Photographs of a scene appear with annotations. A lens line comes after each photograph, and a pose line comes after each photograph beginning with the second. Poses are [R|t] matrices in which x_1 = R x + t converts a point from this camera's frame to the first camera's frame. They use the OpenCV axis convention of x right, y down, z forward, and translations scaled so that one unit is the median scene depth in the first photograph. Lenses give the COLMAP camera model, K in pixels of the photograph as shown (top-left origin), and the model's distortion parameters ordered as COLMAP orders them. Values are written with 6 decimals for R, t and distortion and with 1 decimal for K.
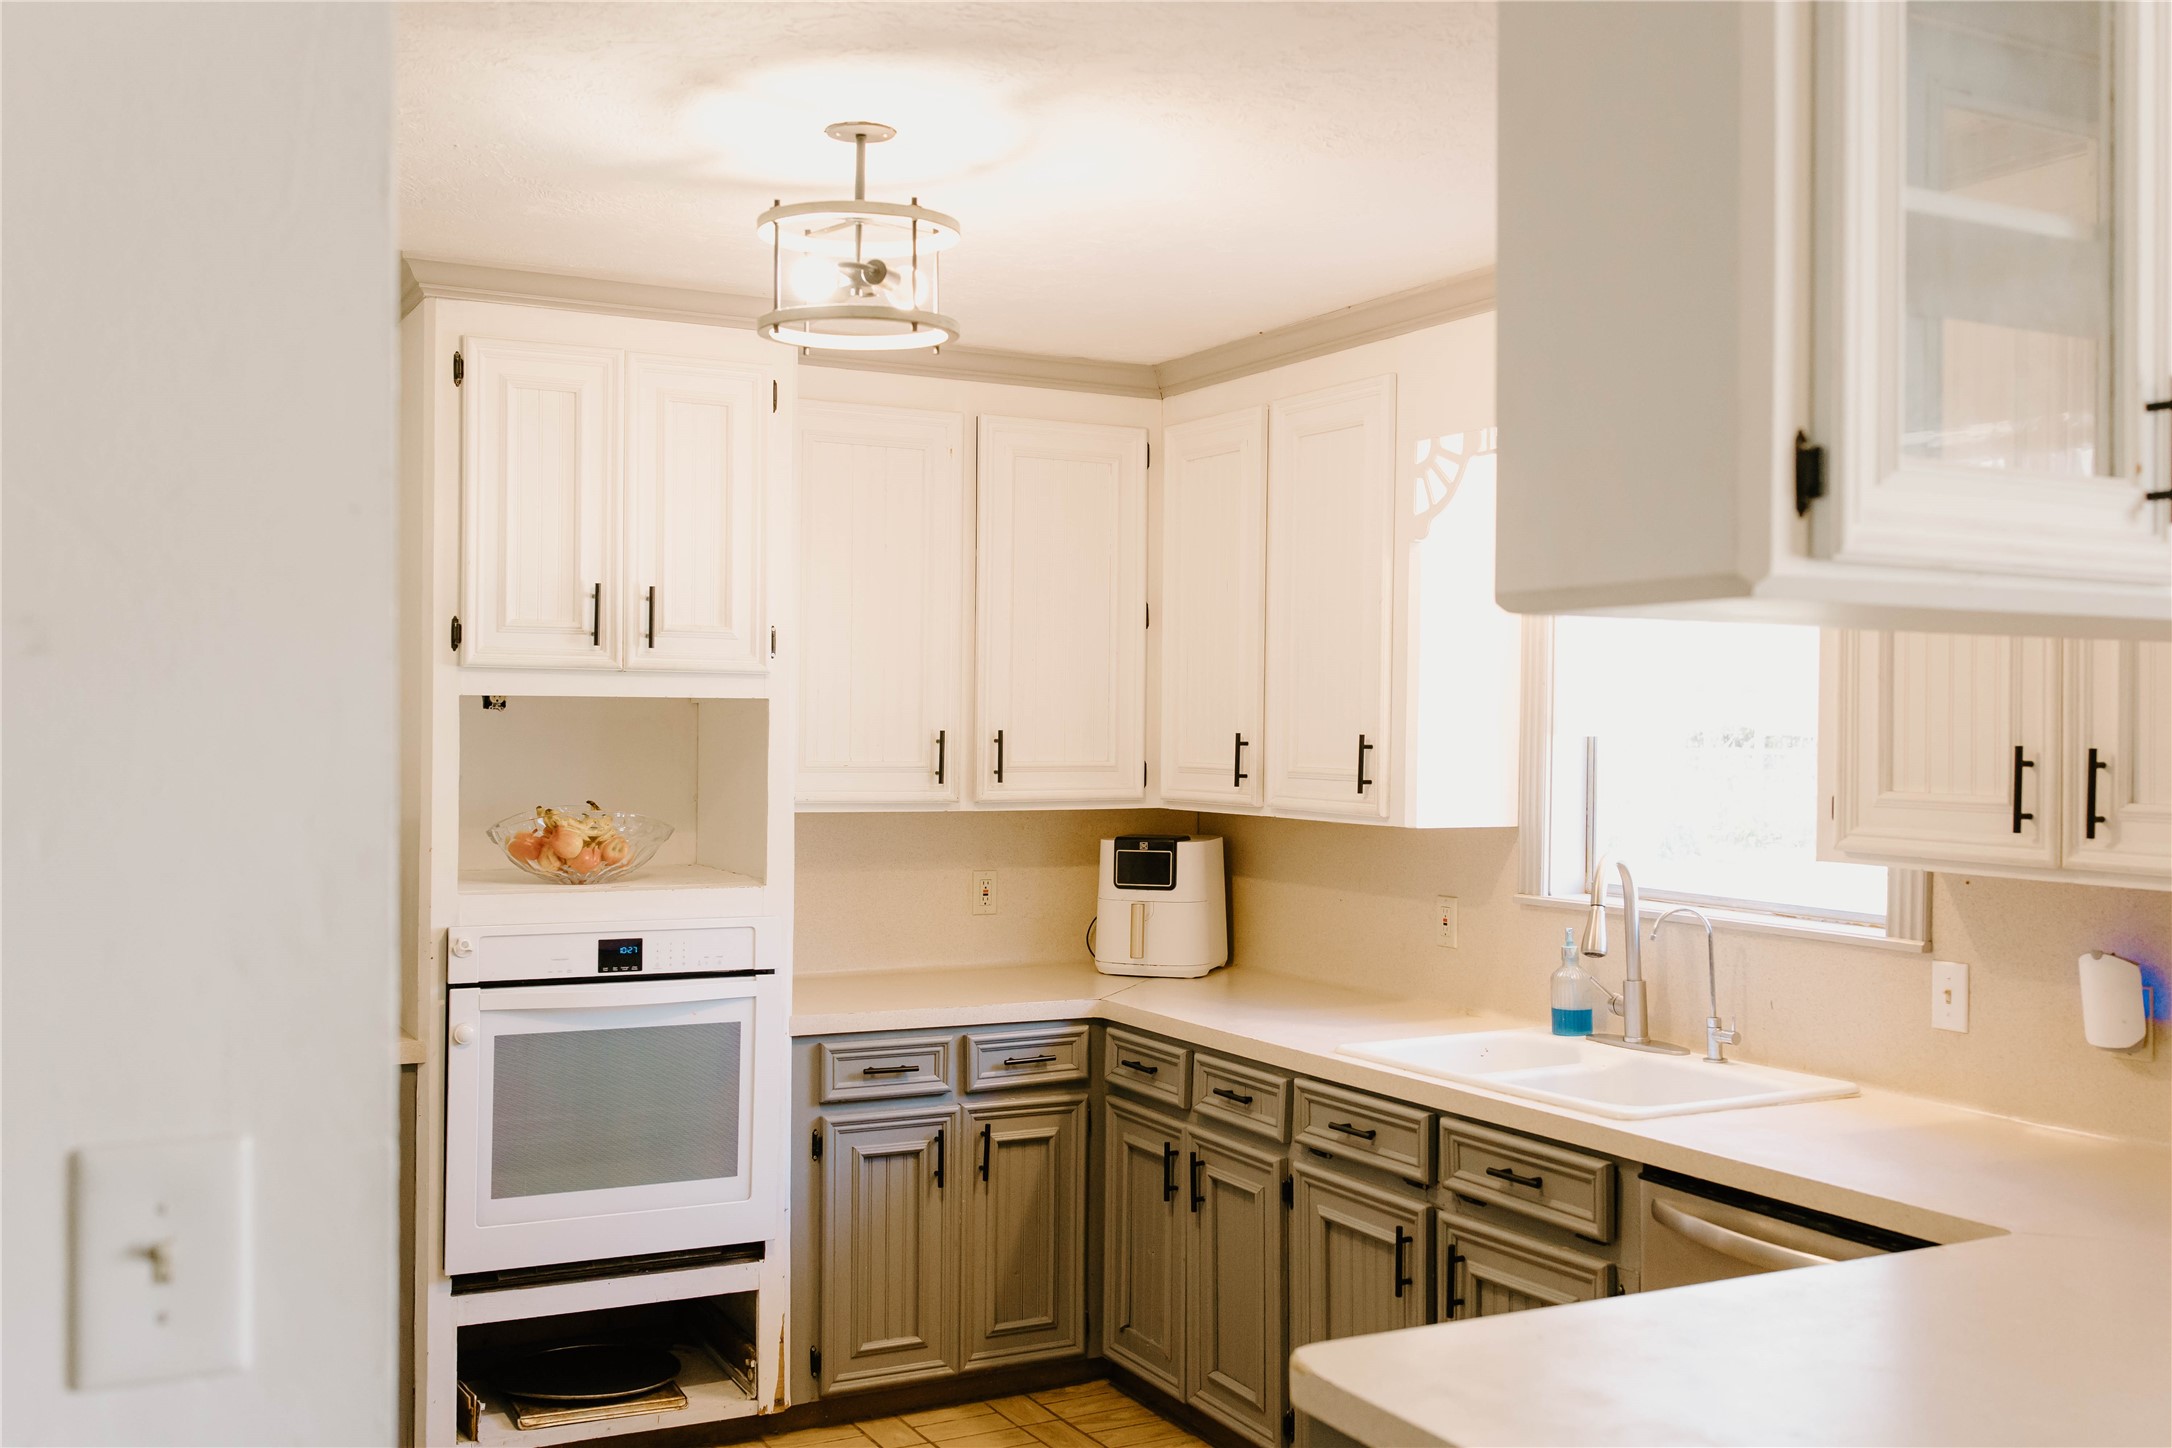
lens RADIAL K [[2061.2, 0, 1103.3], [0, 2061.2, 728.6], [0, 0, 1]] dist [-0.002738, 0.000000]
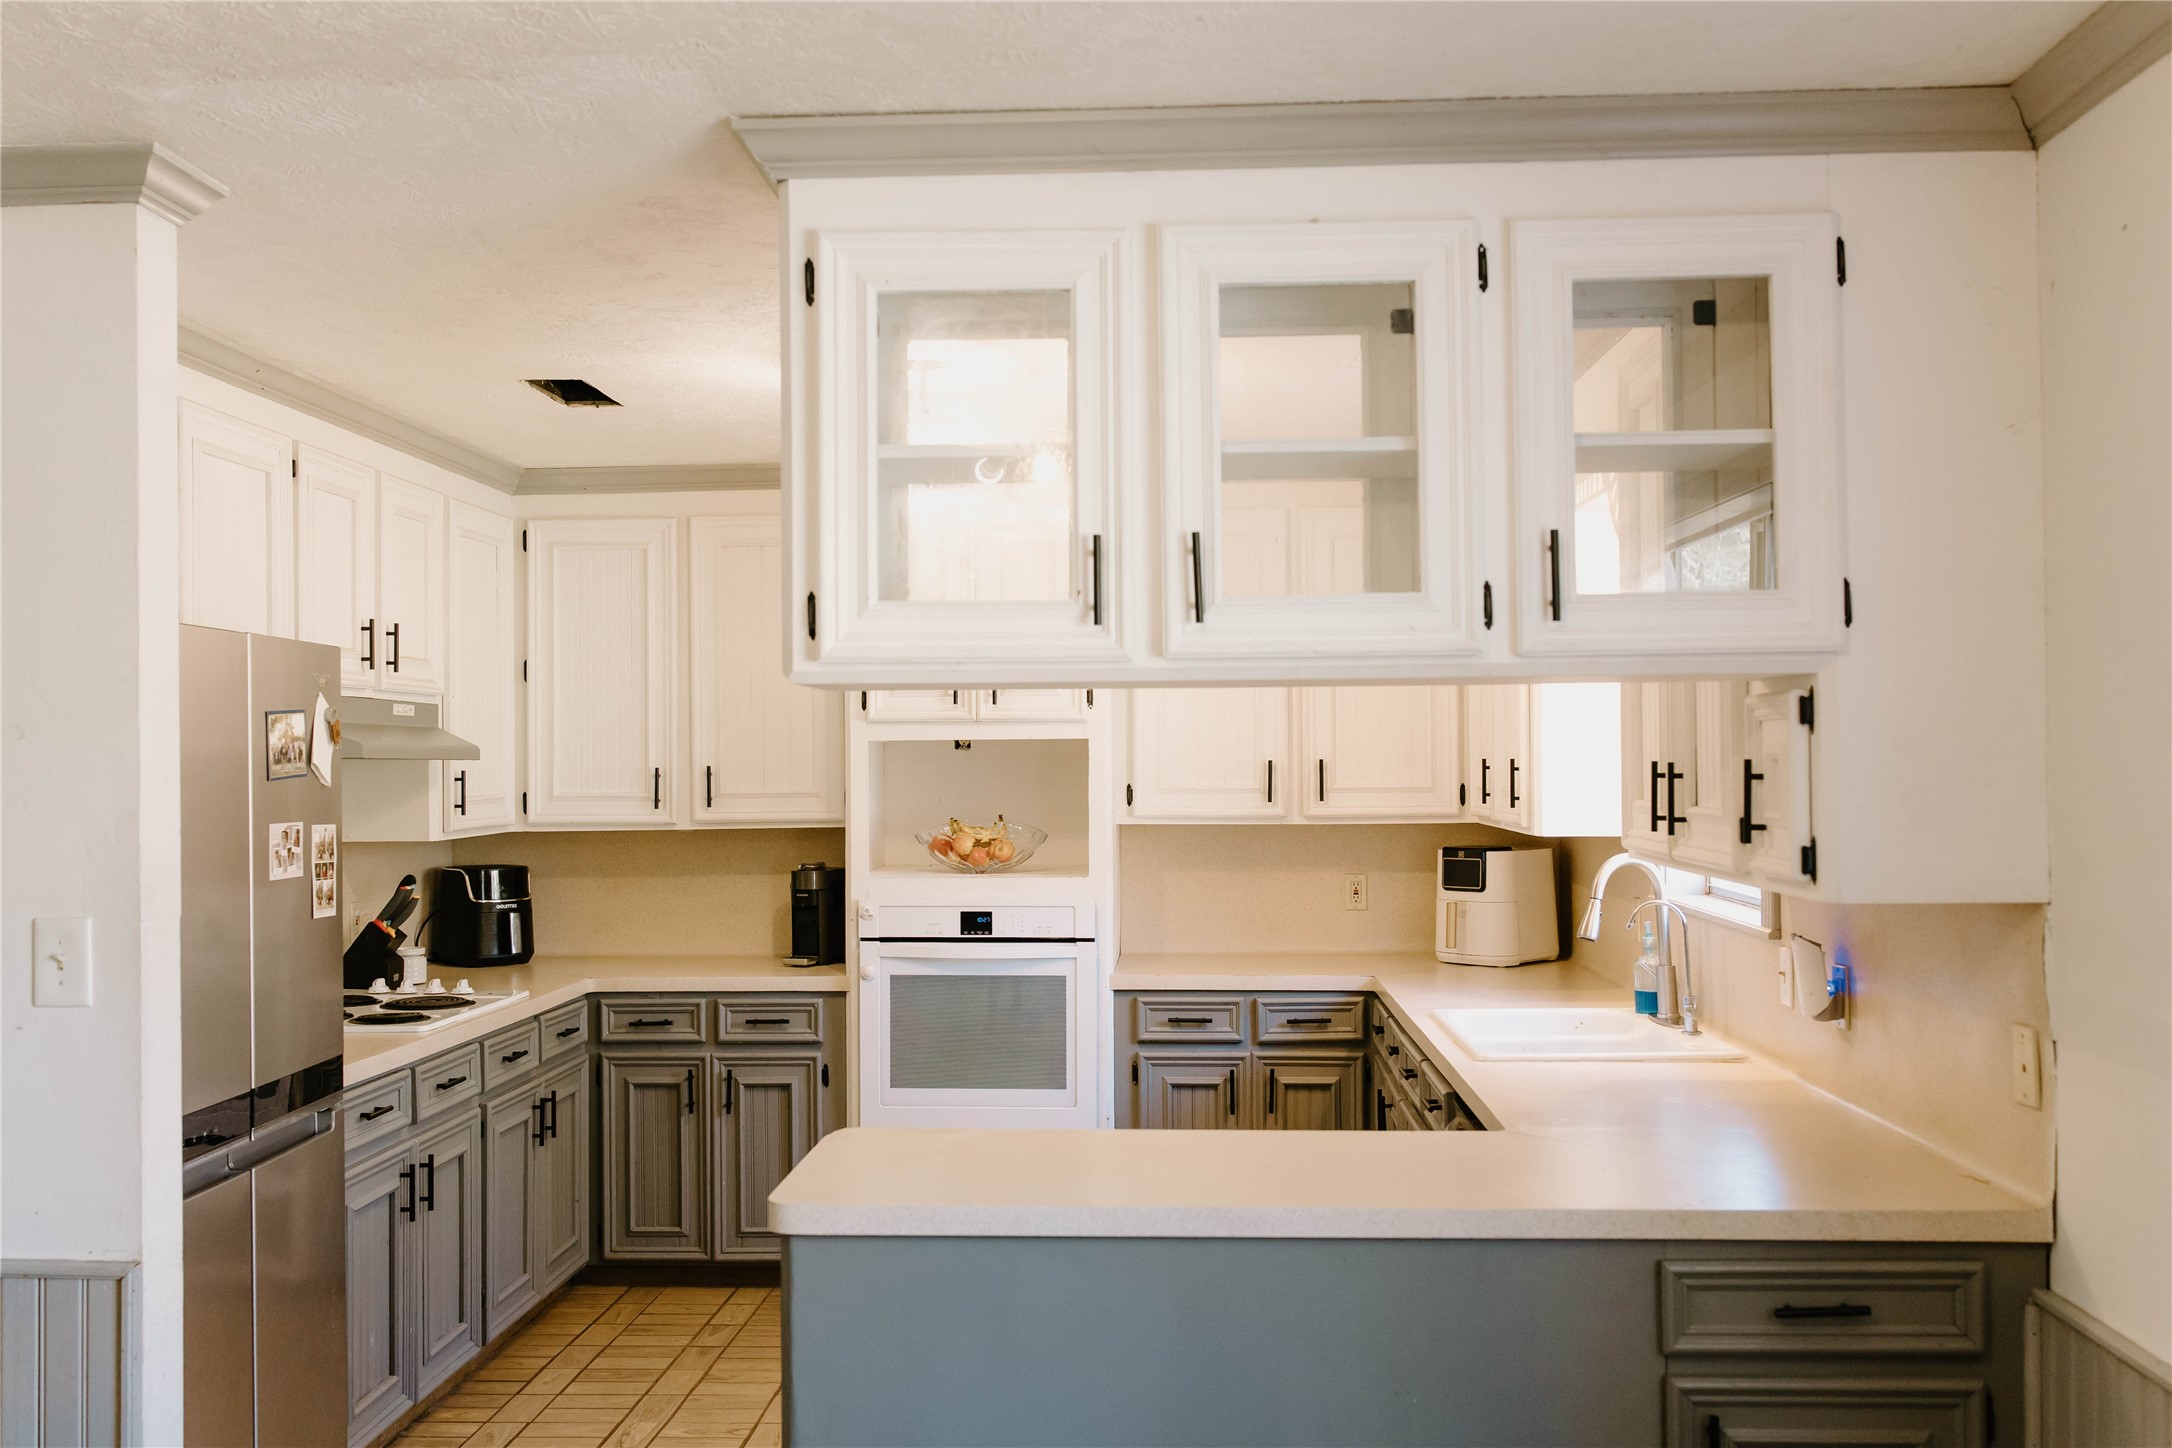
lens RADIAL K [[2061.2, 0, 1100.7], [0, 2061.2, 724.8], [0, 0, 1]] dist [-0.002738, 0.000000]
pose [[0.858454, -0.022490, -0.512397, 0.529680], [0.013007, 0.999671, -0.022087, 0.006279], [0.512726, 0.012296, 0.858464, -0.156675]]
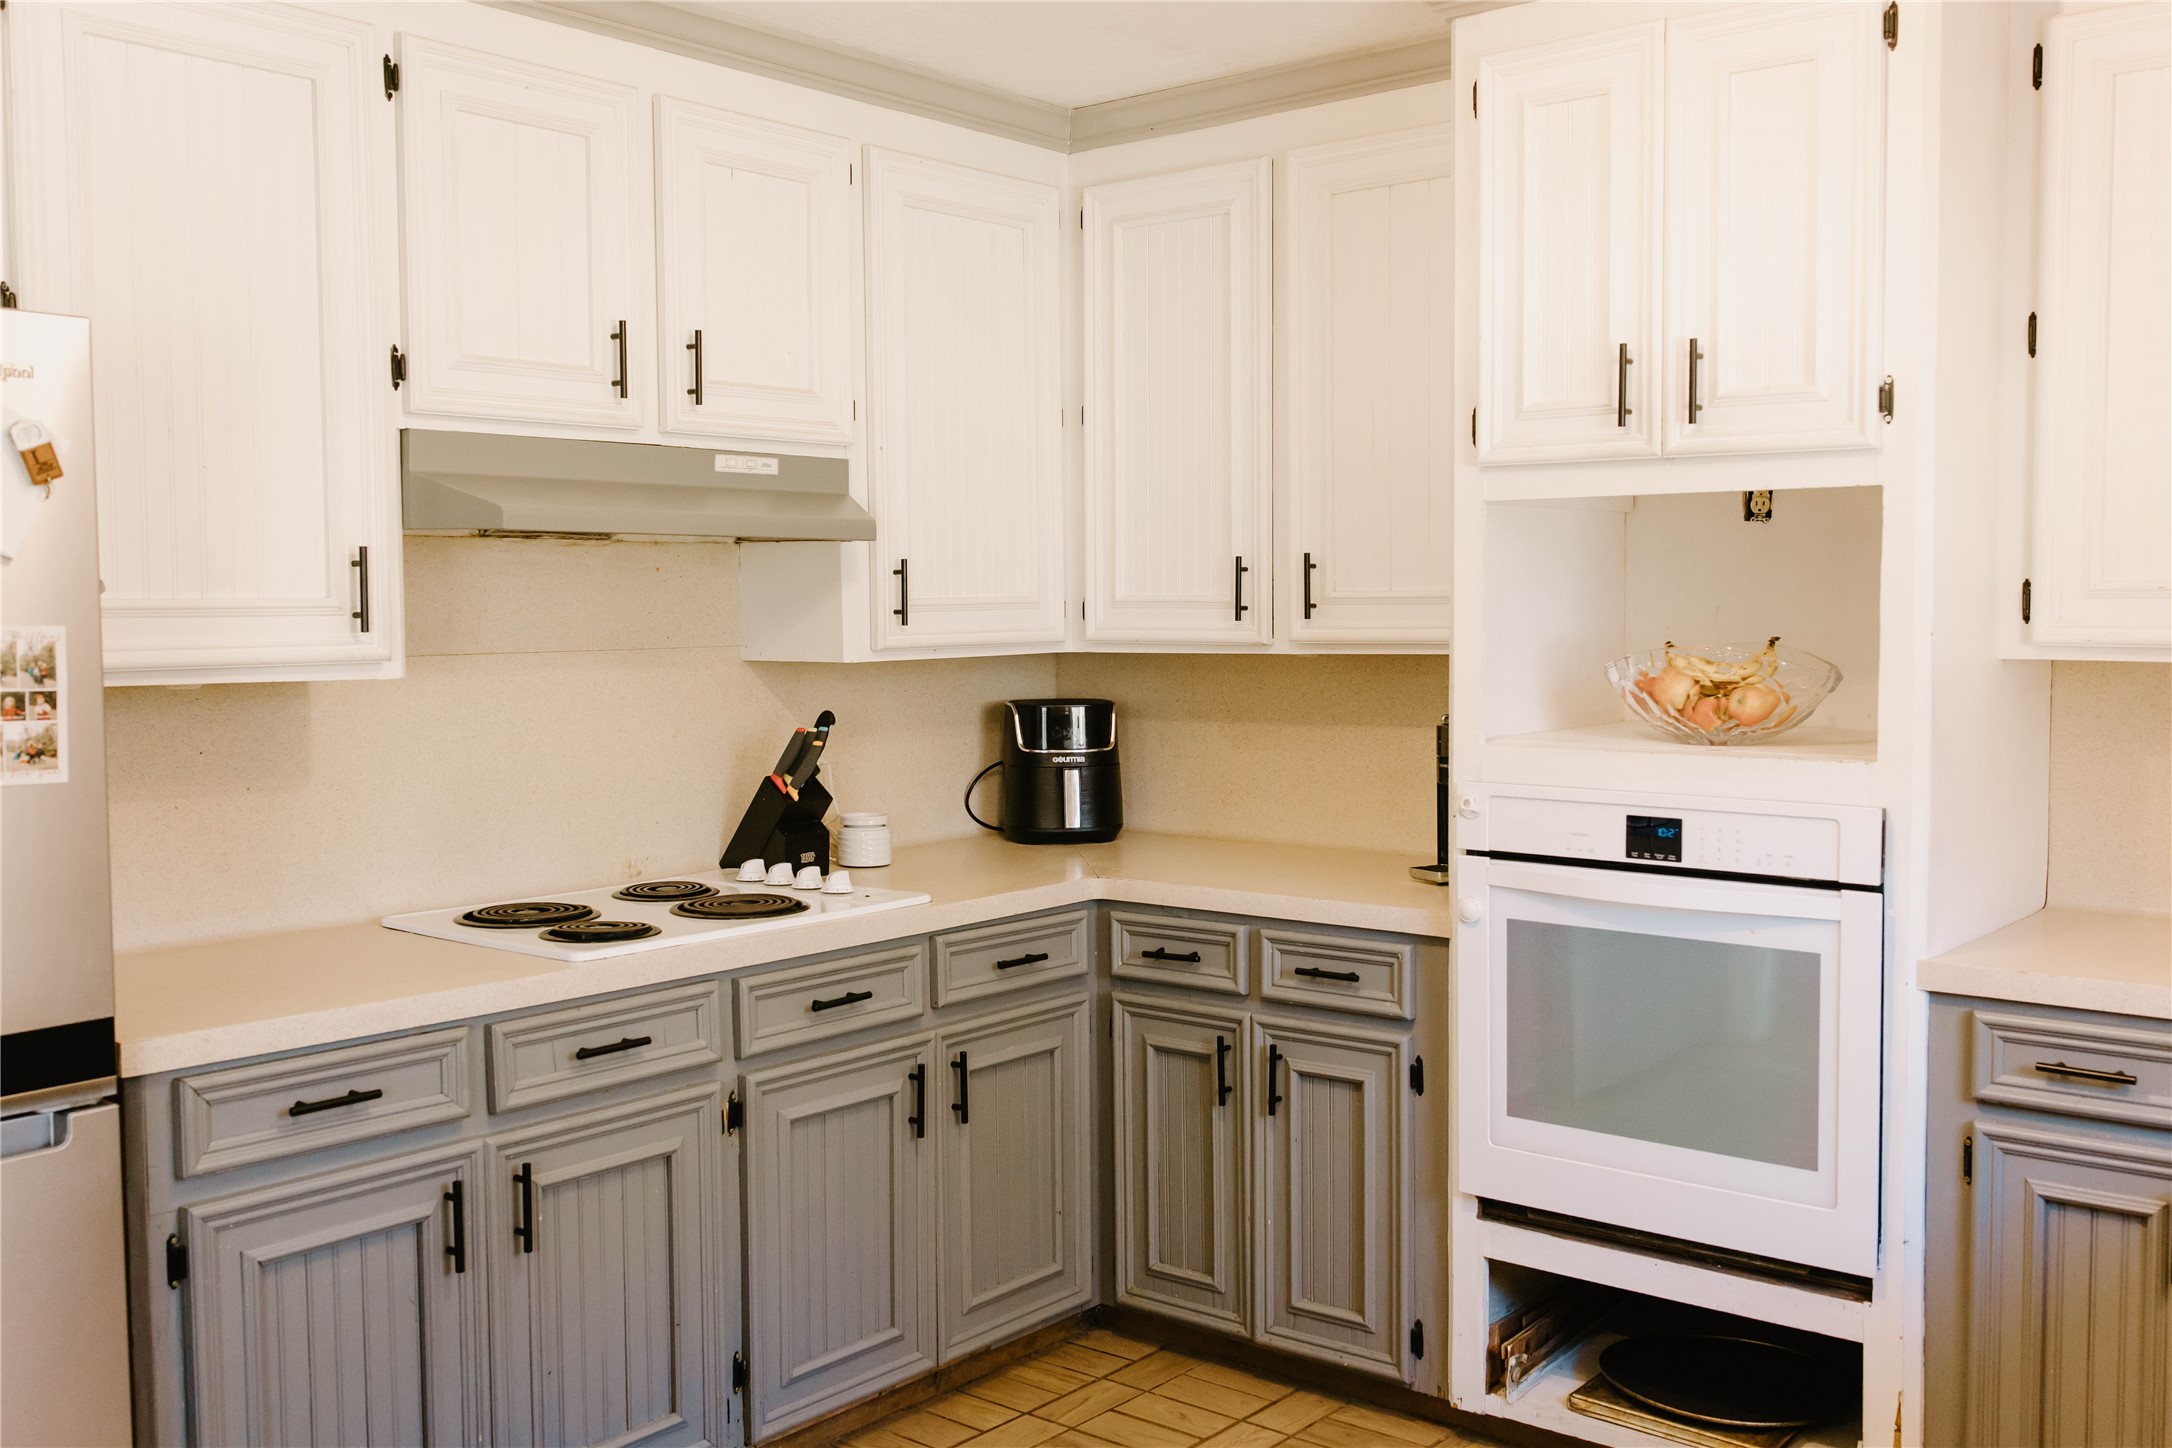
lens RADIAL K [[2061.2, 0, 1077.9], [0, 2061.2, 720.5], [0, 0, 1]] dist [-0.002738, 0.000000]
pose [[0.376093, 0.046487, -0.925415, 0.358083], [0.008041, 0.998539, 0.053428, 0.023696], [0.926547, -0.027535, 0.375169, 0.493438]]
